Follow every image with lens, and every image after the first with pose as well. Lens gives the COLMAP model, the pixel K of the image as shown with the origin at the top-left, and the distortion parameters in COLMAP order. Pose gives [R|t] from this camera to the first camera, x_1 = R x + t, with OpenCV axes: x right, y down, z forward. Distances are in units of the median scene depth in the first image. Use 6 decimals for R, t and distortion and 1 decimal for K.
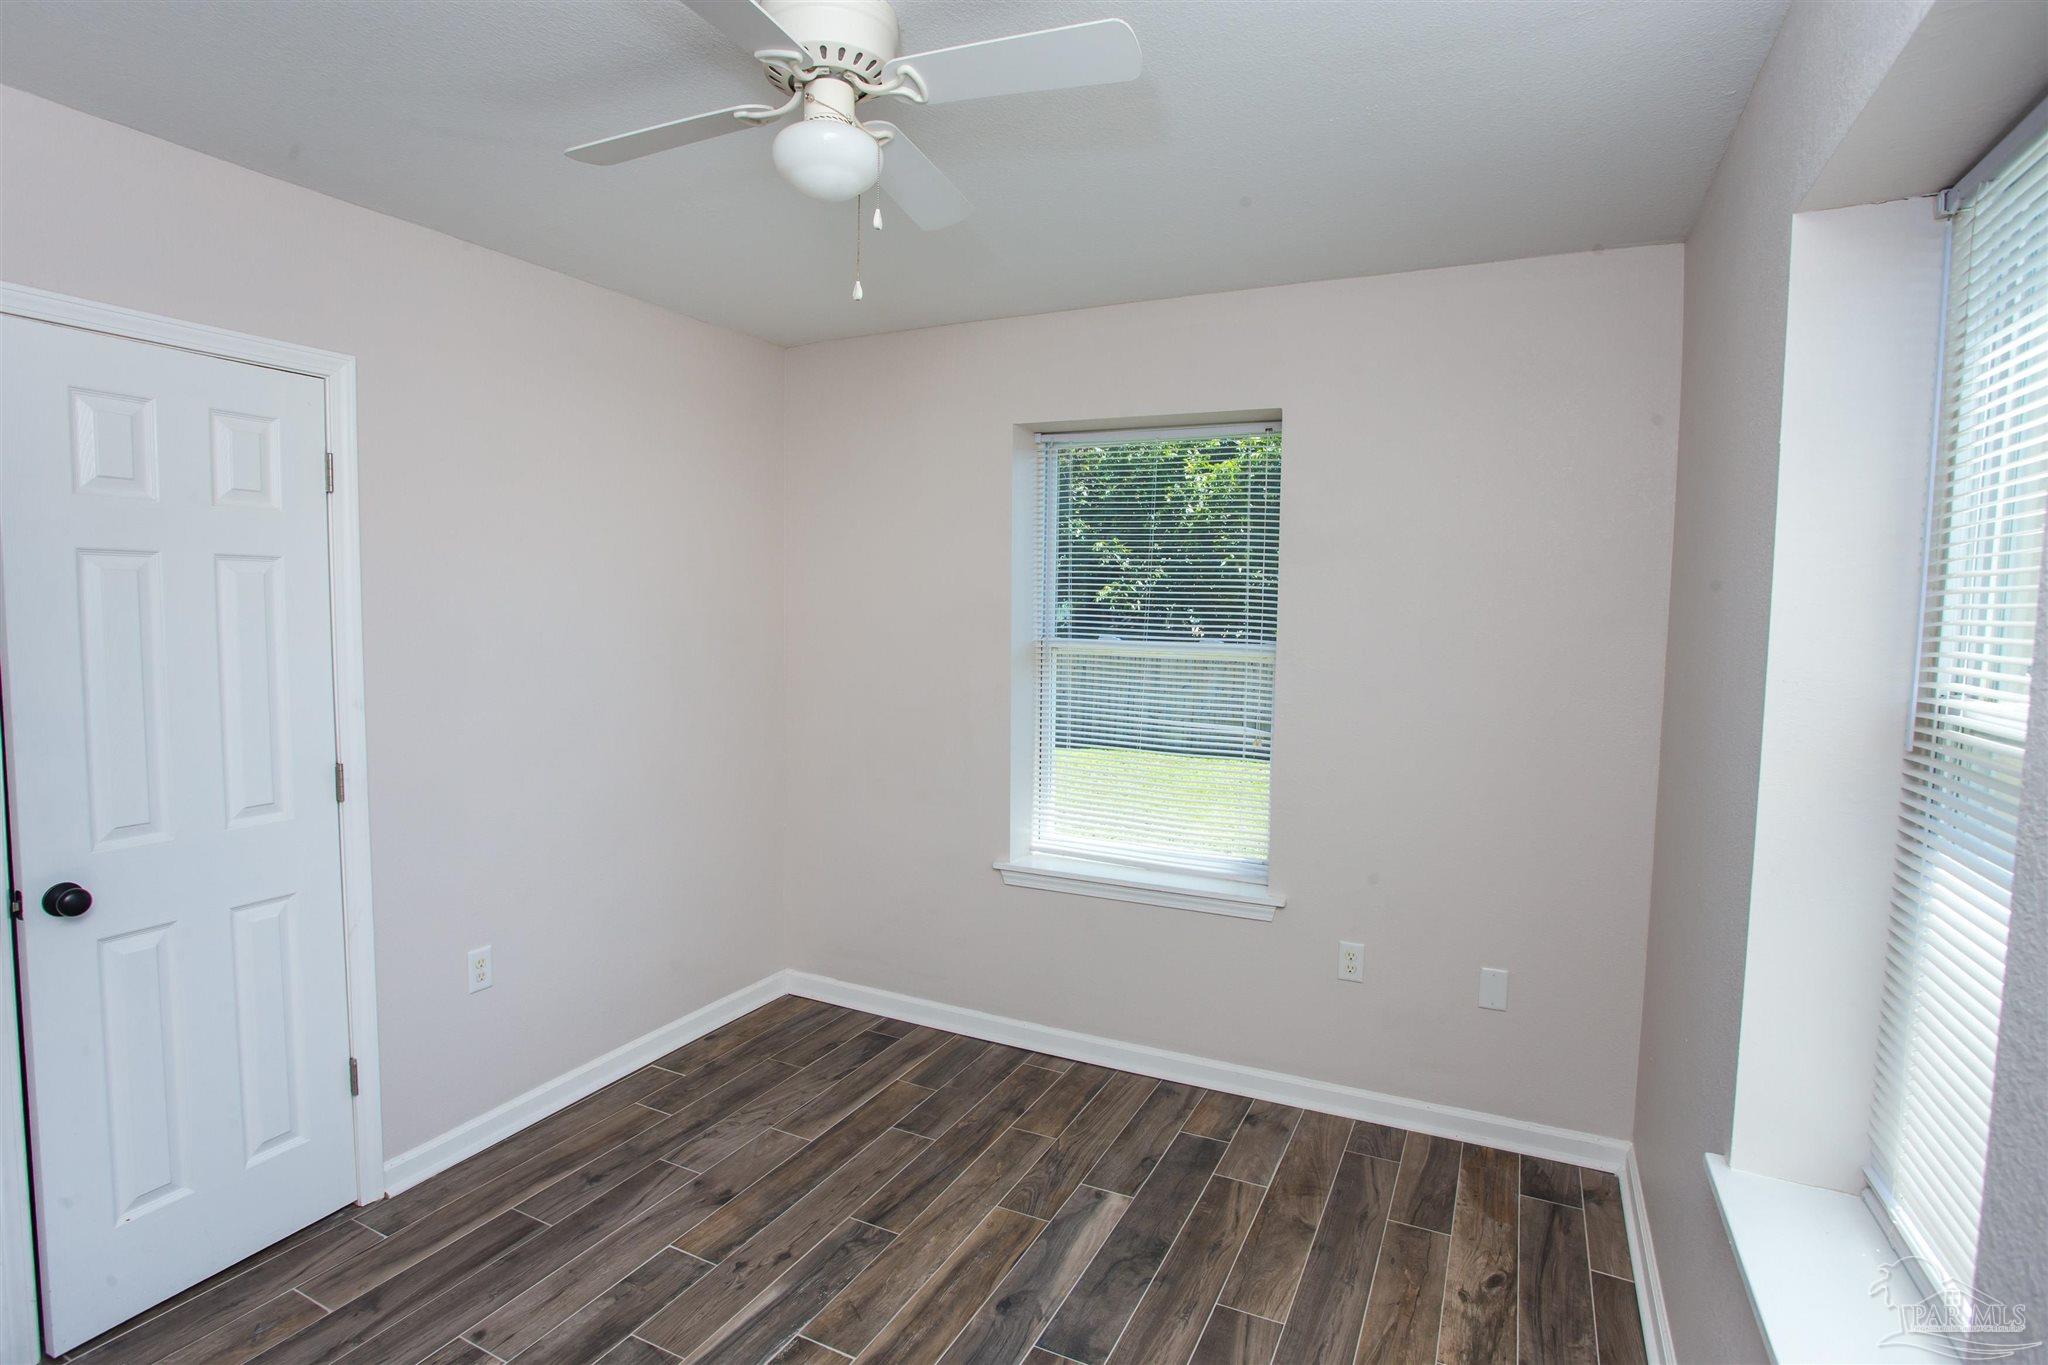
lens RADIAL K [[1008.7, 0, 1015.2], [0, 1008.7, 678.6], [0, 0, 1]] dist [-0.075223, 0.034586]
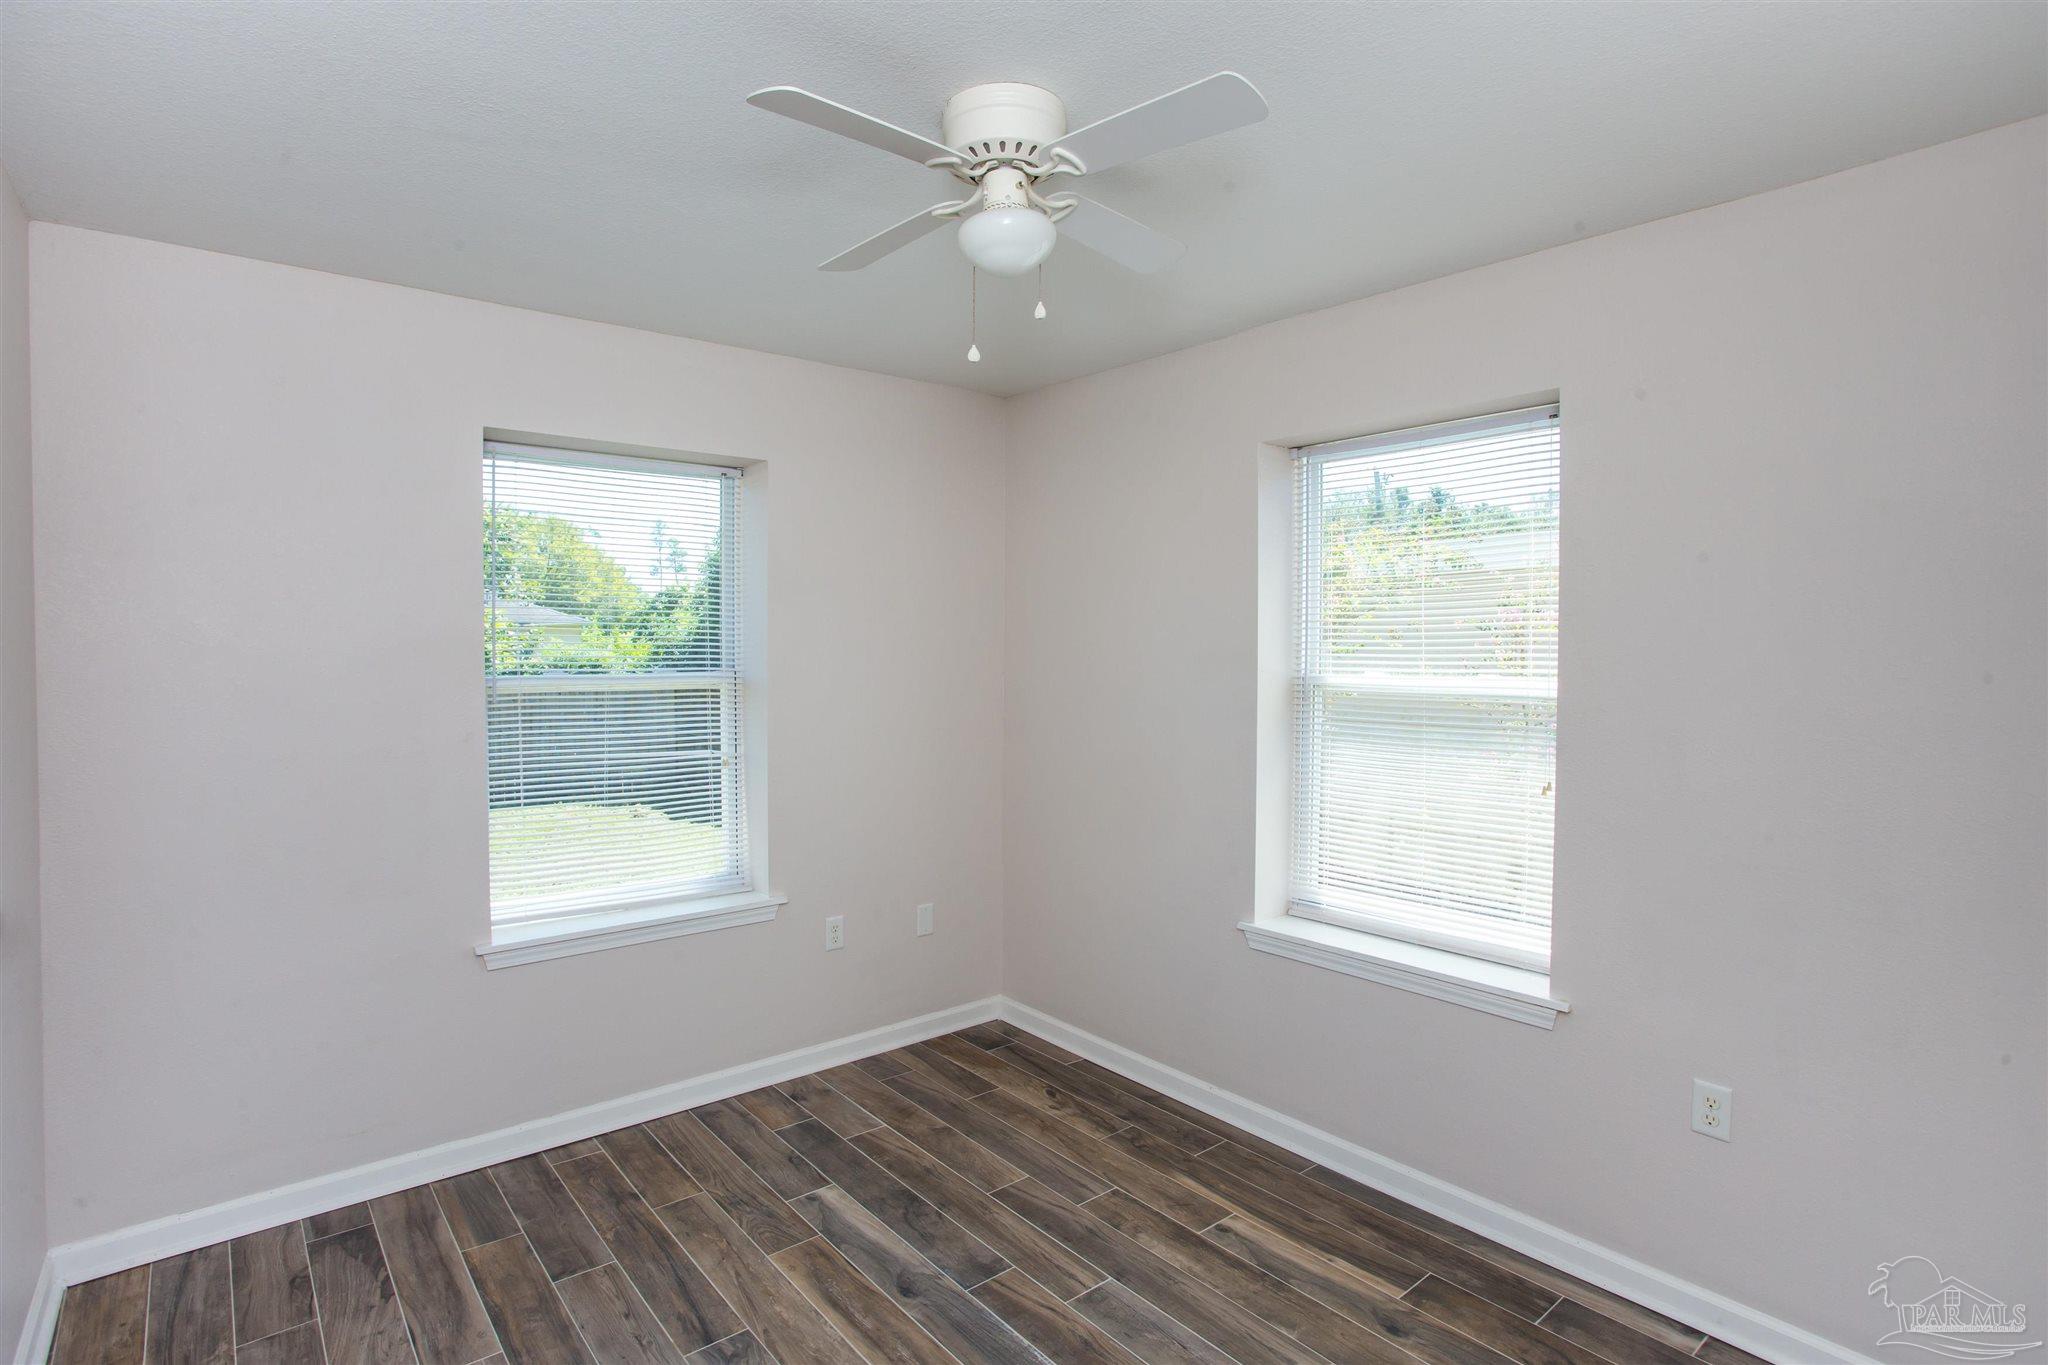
lens RADIAL K [[1008.7, 0, 1015.2], [0, 1008.7, 678.6], [0, 0, 1]] dist [-0.075223, 0.034586]
pose [[0.412145, -0.048361, 0.909834, -0.702266], [0.059645, 0.997880, 0.026023, -0.040275], [-0.909164, 0.043542, 0.414156, 0.322279]]
